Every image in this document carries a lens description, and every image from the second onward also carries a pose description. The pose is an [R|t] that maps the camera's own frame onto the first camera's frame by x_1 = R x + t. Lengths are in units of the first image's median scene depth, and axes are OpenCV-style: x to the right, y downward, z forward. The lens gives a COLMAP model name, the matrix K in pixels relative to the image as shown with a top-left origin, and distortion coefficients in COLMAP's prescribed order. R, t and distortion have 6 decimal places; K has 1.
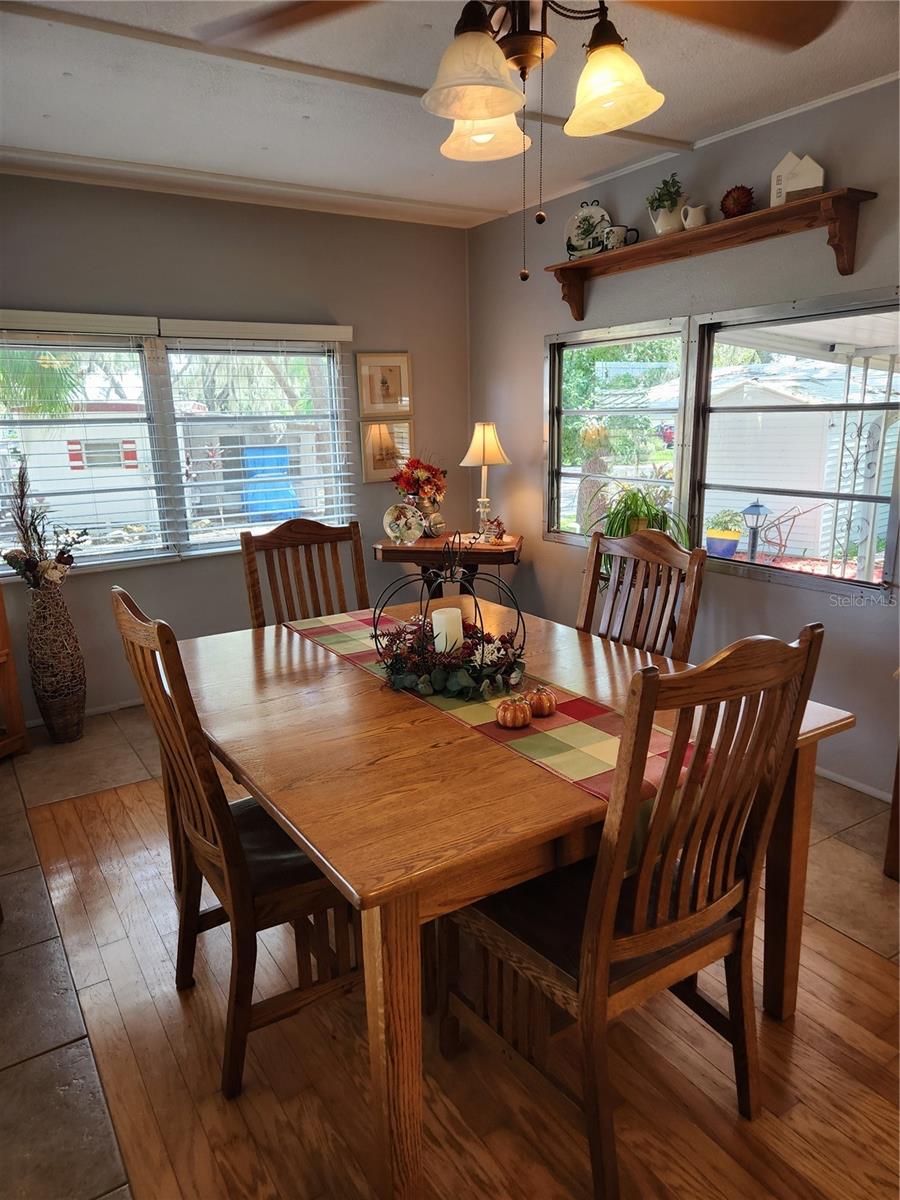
lens RADIAL K [[802.5, 0, 453.6], [0, 802.5, 607.7], [0, 0, 1]] dist [0.081235, -0.065915]
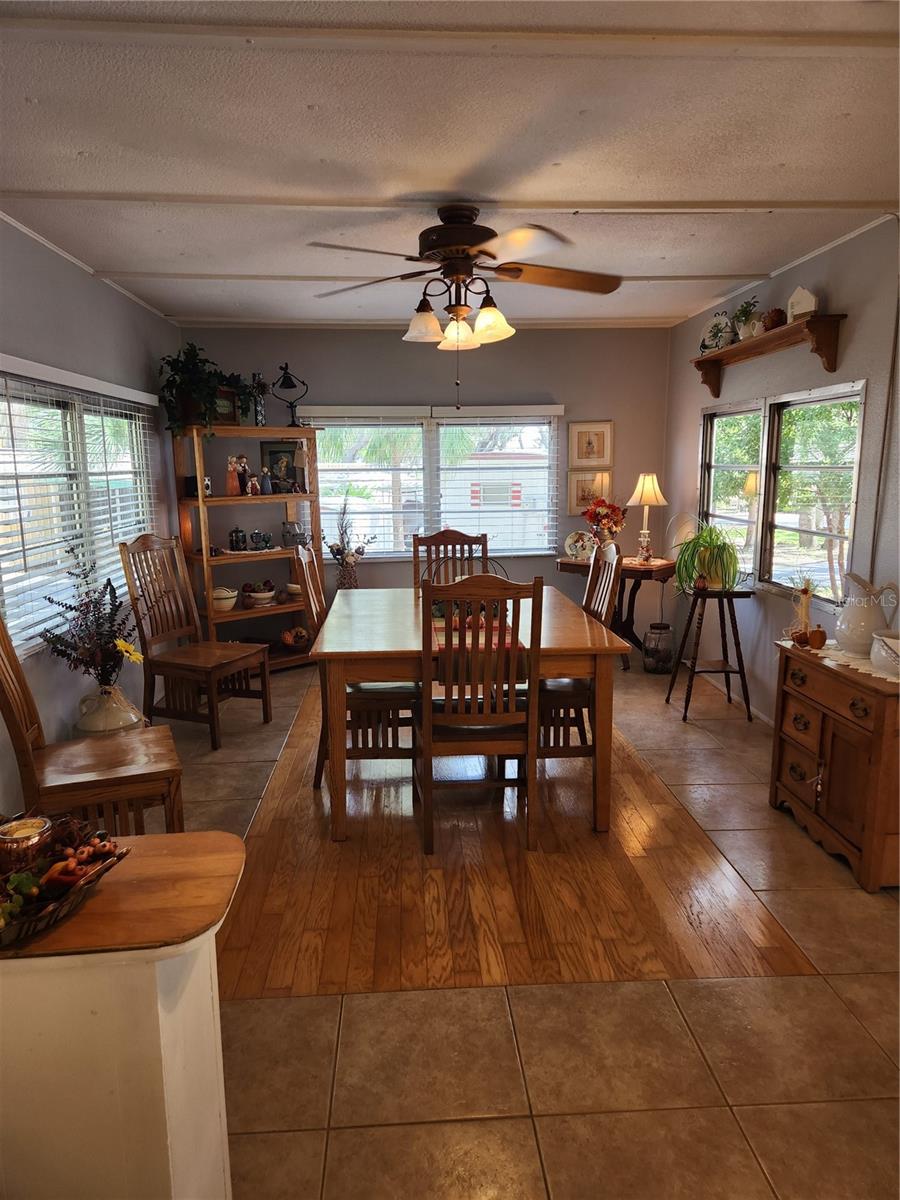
lens RADIAL K [[802.5, 0, 453.6], [0, 802.5, 607.7], [0, 0, 1]] dist [0.081235, -0.065915]
pose [[0.875870, 0.097681, -0.472557, 0.448262], [-0.123444, 0.992068, -0.023731, 0.065684], [0.466490, 0.079120, 0.880981, -0.330649]]
